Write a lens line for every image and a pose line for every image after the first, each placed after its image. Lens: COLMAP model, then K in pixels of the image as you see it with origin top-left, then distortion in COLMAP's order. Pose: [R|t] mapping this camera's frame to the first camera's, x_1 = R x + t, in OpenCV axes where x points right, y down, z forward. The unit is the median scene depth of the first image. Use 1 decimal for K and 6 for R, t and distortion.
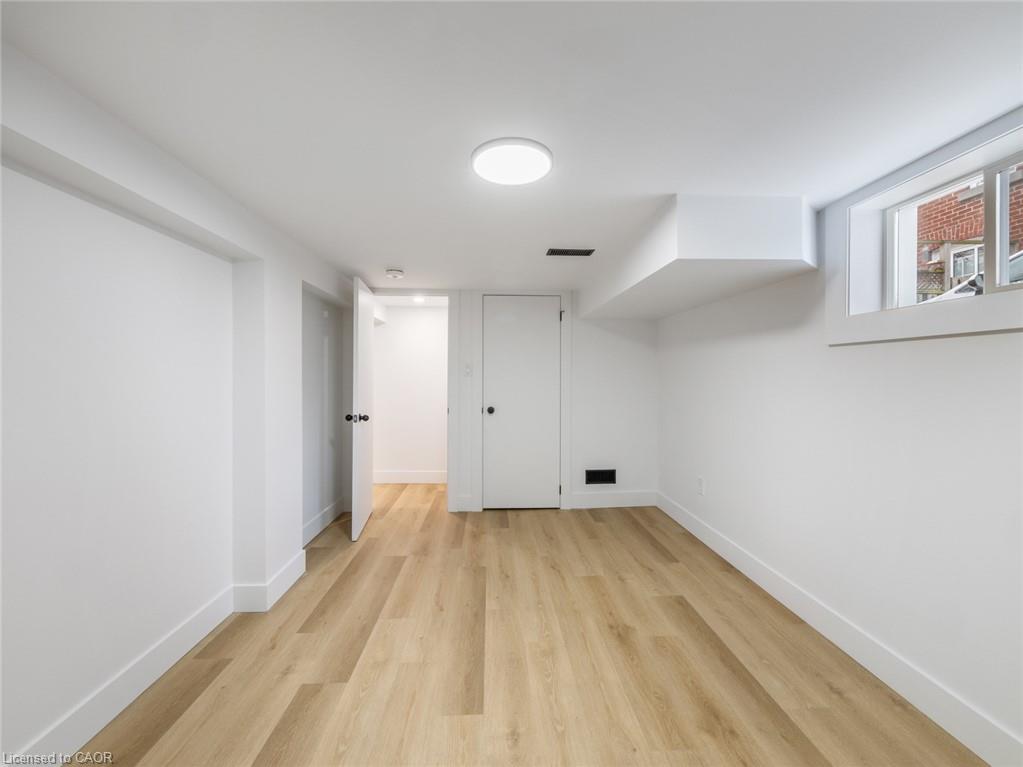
lens RADIAL K [[426.5, 0, 502.5], [0, 426.5, 379.8], [0, 0, 1]] dist [-0.008549, 0.000702]
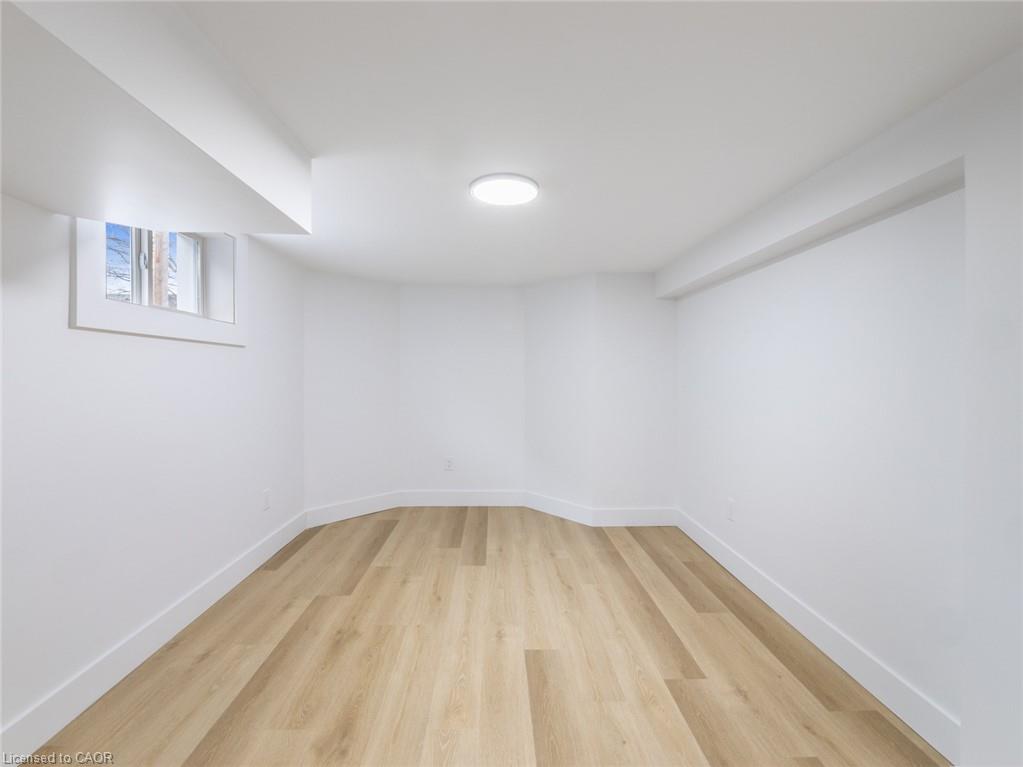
lens RADIAL K [[426.5, 0, 499.4], [0, 426.5, 377.0], [0, 0, 1]] dist [-0.008549, 0.000702]
pose [[-0.999841, -0.008069, 0.015898, 0.010461], [-0.007807, 0.999835, 0.016427, -0.011337], [-0.016028, 0.016300, -0.999739, 1.812484]]
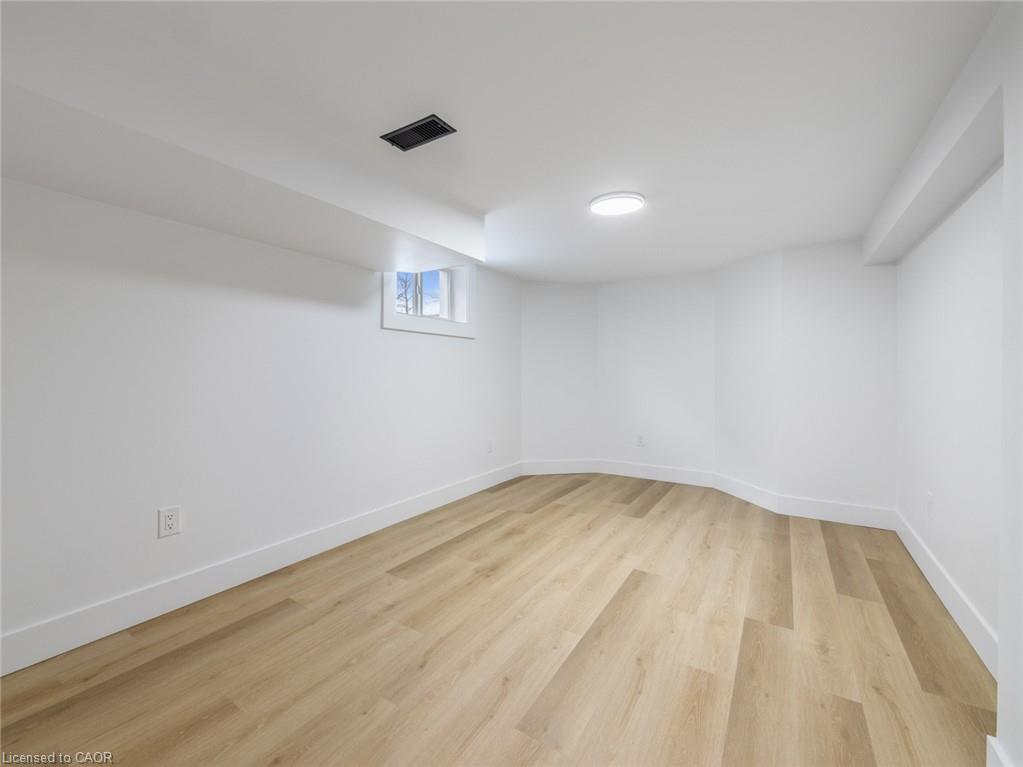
lens RADIAL K [[426.5, 0, 504.2], [0, 426.5, 373.4], [0, 0, 1]] dist [-0.008549, 0.000702]
pose [[-0.818697, -0.007099, 0.574181, -0.437634], [0.000568, 0.999913, 0.013172, 0.057863], [-0.574225, 0.011110, -0.818622, 2.053191]]
